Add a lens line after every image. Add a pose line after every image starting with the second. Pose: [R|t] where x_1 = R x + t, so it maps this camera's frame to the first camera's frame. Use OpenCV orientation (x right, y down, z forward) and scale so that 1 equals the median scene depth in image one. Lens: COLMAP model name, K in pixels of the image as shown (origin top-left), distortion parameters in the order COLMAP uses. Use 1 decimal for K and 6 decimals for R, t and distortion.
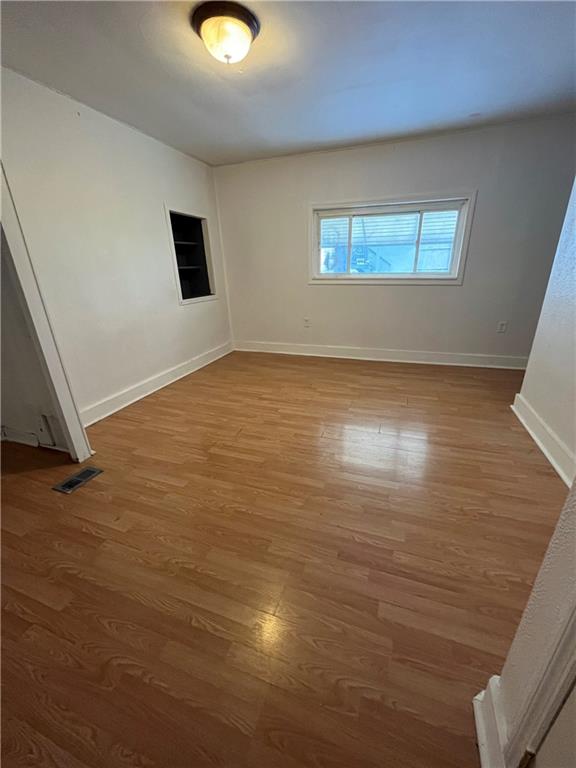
lens RADIAL K [[309.1, 0, 291.4], [0, 309.1, 384.0], [0, 0, 1]] dist [-0.002576, -0.000213]
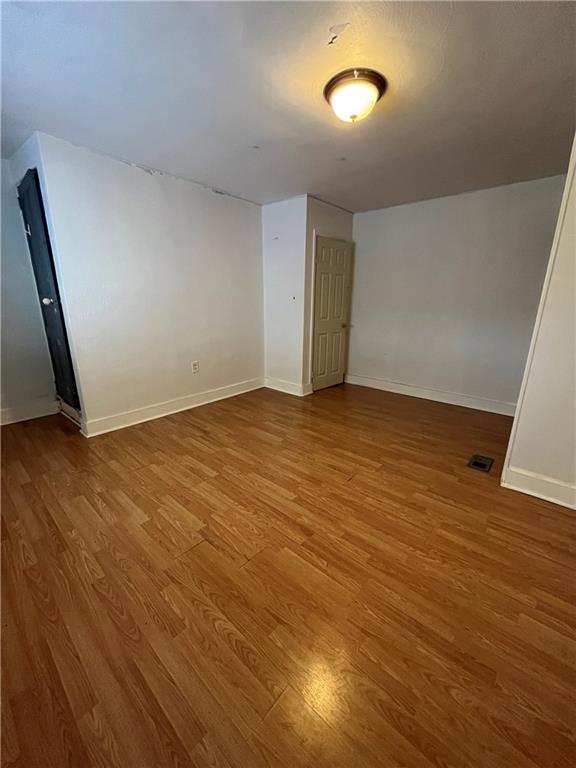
lens RADIAL K [[317.7, 0, 285.8], [0, 317.7, 381.5], [0, 0, 1]] dist [-0.001197, -0.000027]
pose [[-0.923532, -0.082172, 0.374615, -0.297227], [0.148887, 0.823353, 0.547651, -0.589100], [-0.353442, 0.561549, -0.748159, 1.514852]]
